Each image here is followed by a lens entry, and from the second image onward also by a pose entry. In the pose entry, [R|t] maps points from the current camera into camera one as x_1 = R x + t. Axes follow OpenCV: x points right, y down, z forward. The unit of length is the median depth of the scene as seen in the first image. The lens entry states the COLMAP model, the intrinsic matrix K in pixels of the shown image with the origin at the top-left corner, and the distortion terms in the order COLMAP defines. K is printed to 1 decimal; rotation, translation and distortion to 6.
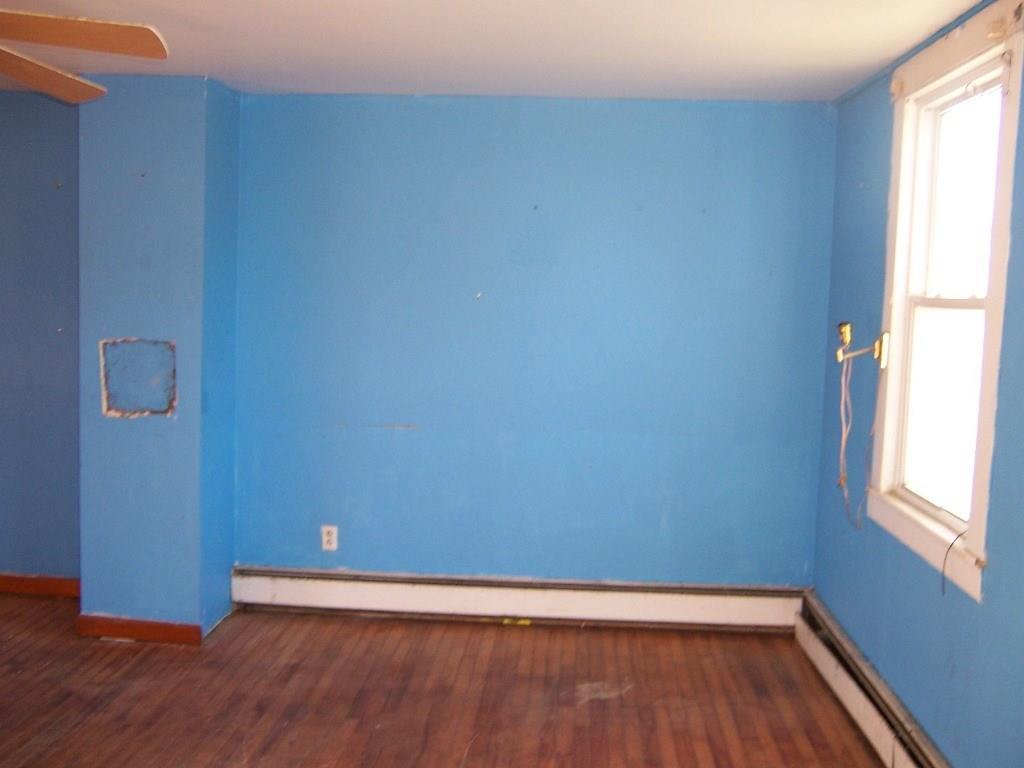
lens RADIAL K [[1033.2, 0, 521.9], [0, 1033.2, 385.4], [0, 0, 1]] dist [-0.142114, 0.240651]
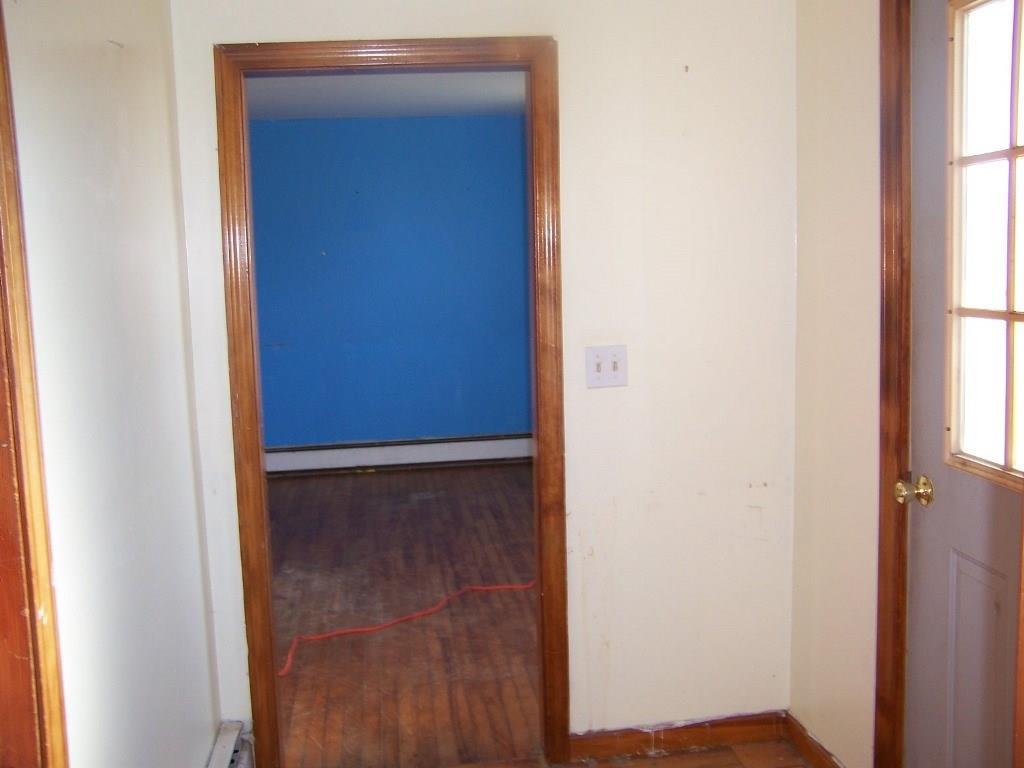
lens RADIAL K [[1033.2, 0, 521.9], [0, 1033.2, 385.4], [0, 0, 1]] dist [-0.142114, 0.240651]
pose [[0.980854, -0.077956, 0.178460, -0.041824], [0.072595, 0.996698, 0.036387, 0.072316], [-0.180708, -0.022735, 0.983274, -0.535006]]
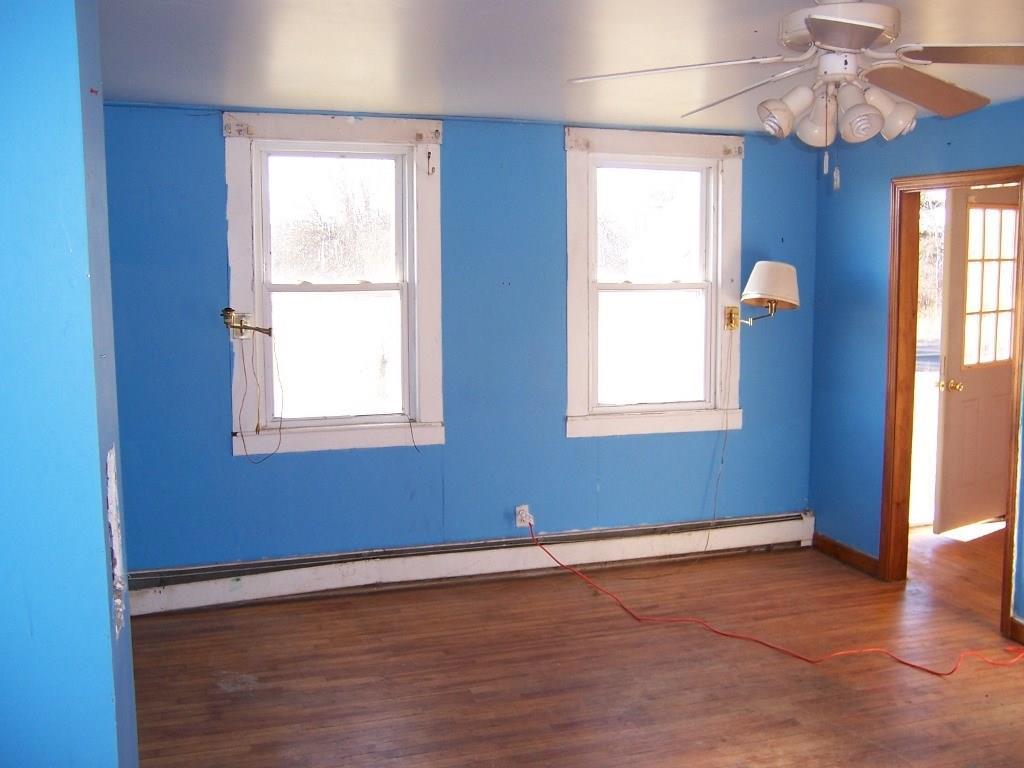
lens RADIAL K [[1033.2, 0, 521.9], [0, 1033.2, 385.4], [0, 0, 1]] dist [-0.142114, 0.240651]
pose [[-0.390629, -0.129208, 0.911435, -0.832957], [0.079077, 0.981731, 0.173064, -0.133160], [-0.917145, 0.139678, -0.373275, 0.966670]]
